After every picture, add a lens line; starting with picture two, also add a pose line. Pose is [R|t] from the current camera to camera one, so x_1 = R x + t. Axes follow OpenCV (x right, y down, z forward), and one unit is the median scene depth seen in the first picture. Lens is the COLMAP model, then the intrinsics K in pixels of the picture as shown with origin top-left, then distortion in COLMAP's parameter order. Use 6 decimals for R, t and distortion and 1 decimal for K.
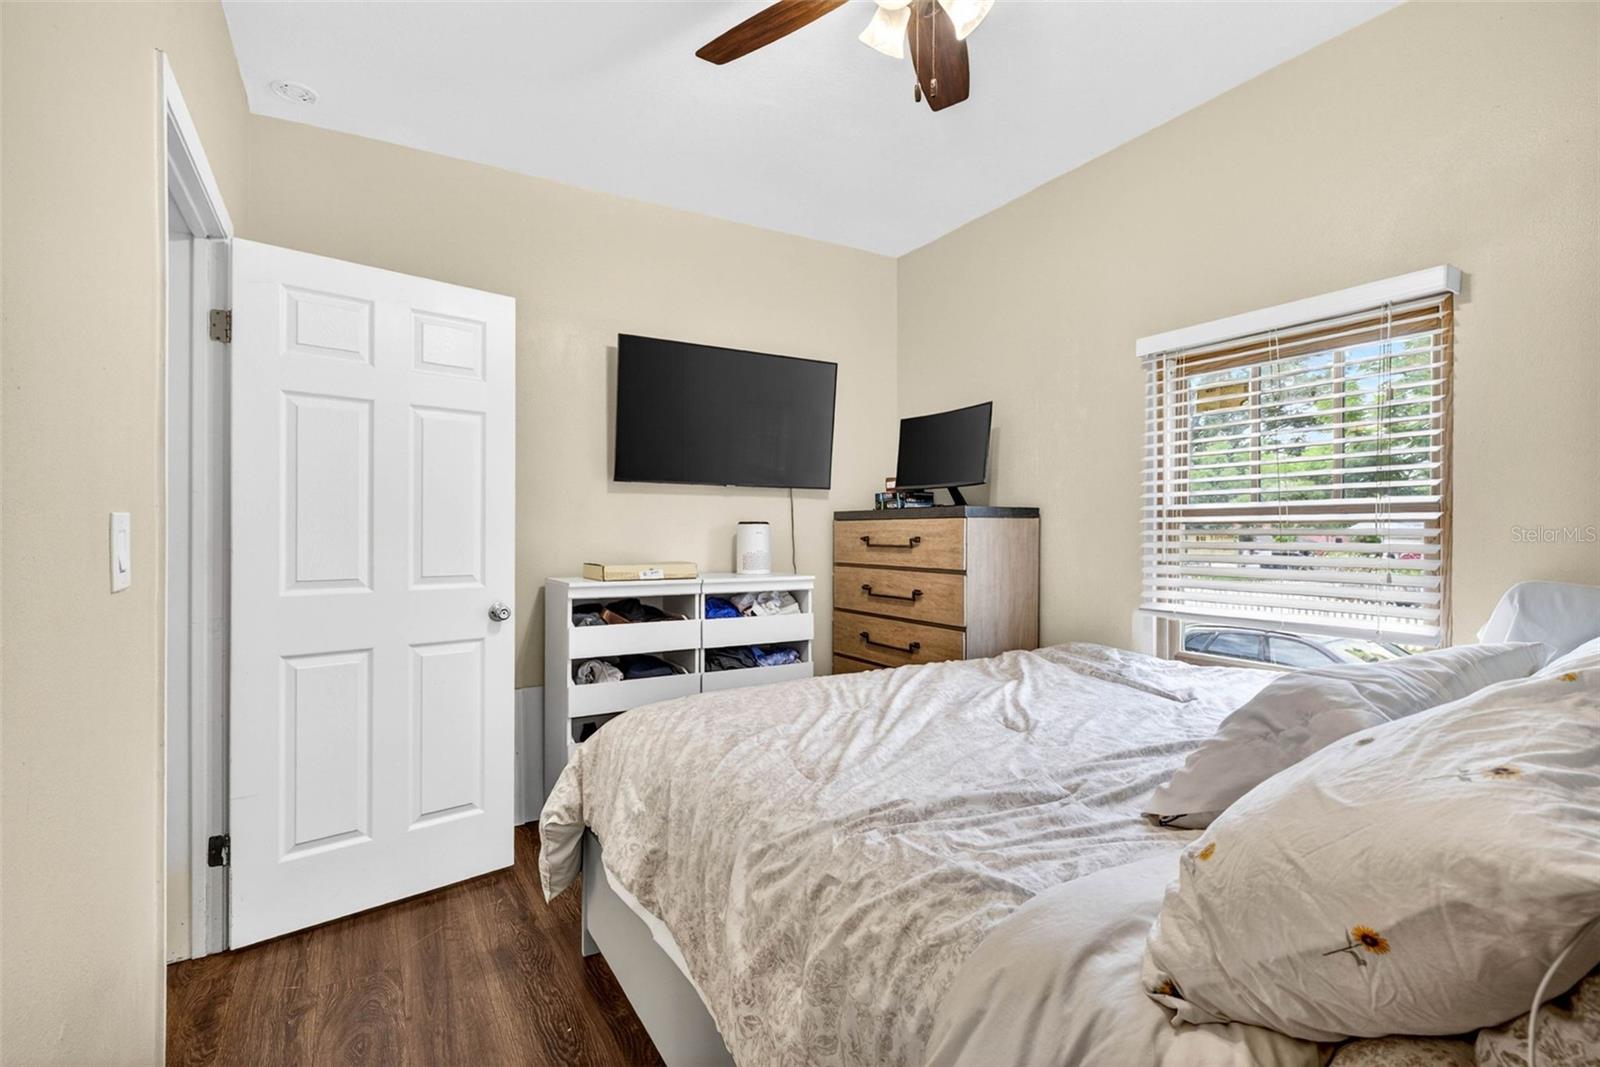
lens RADIAL K [[698.5, 0, 805.5], [0, 698.5, 525.4], [0, 0, 1]] dist [-0.000339, -0.000260]
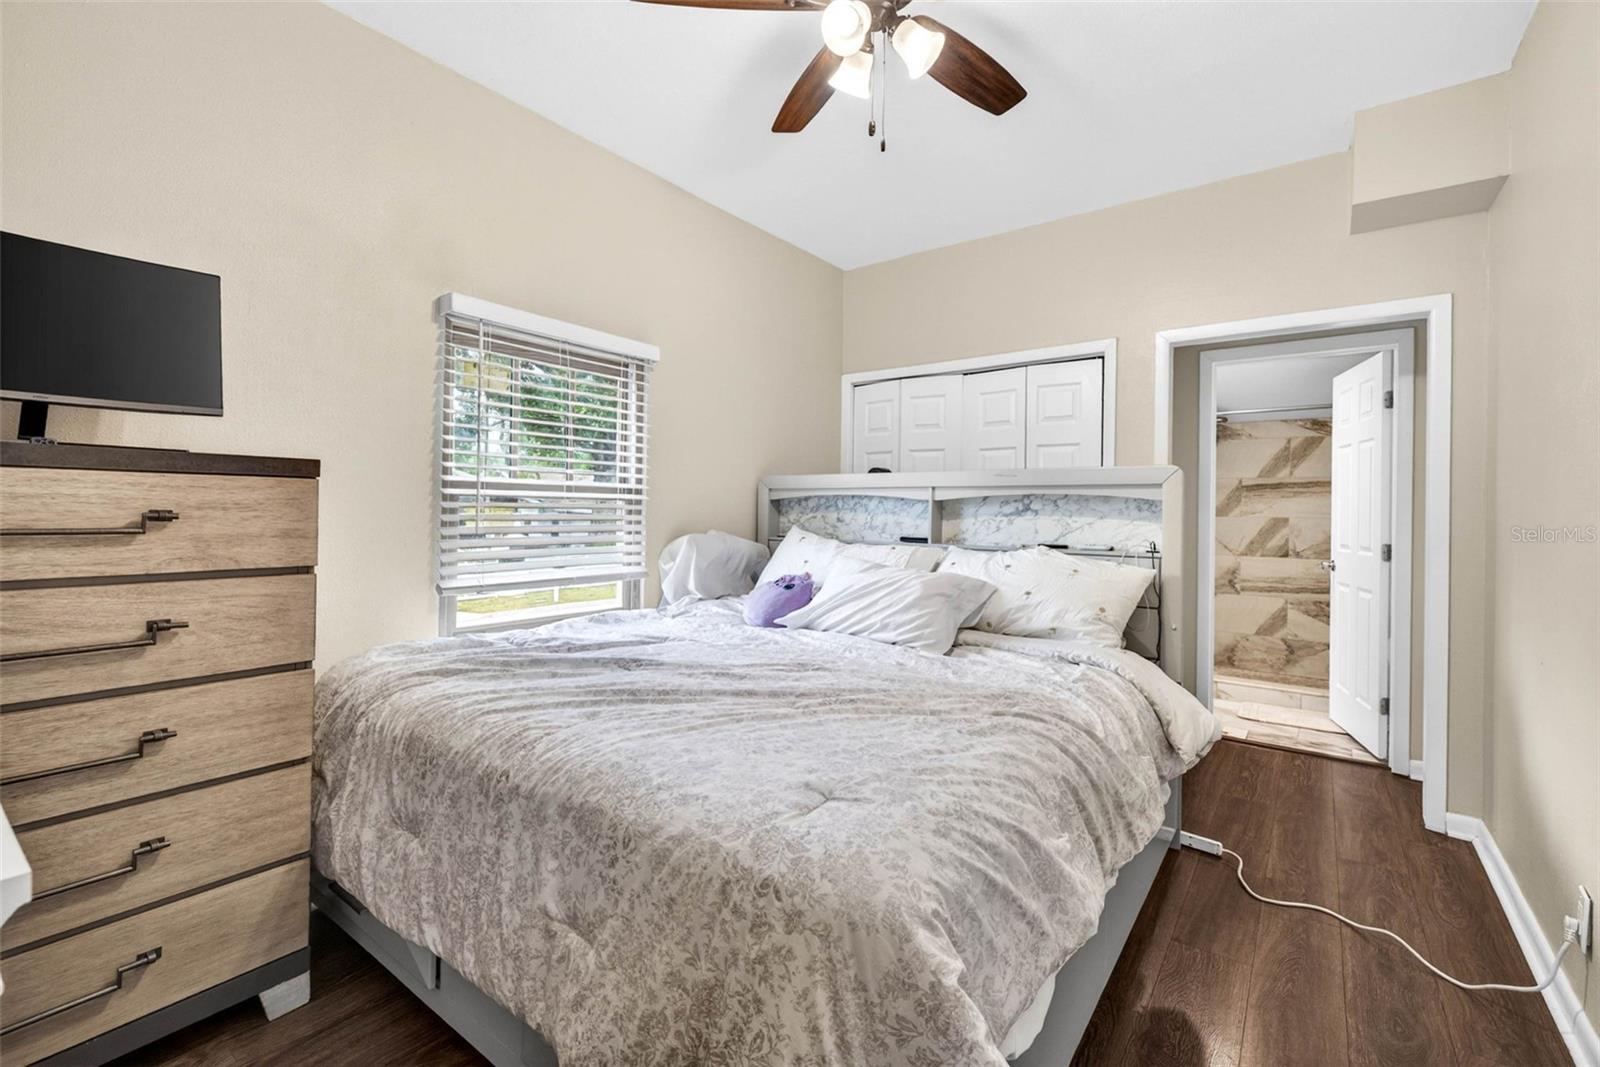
lens RADIAL K [[698.5, 0, 805.5], [0, 698.5, 525.4], [0, 0, 1]] dist [-0.000339, -0.000260]
pose [[-0.416298, -0.024423, 0.908900, -0.477633], [-0.023614, 0.999592, 0.016044, 0.010342], [-0.908922, -0.014784, -0.416705, 0.847685]]
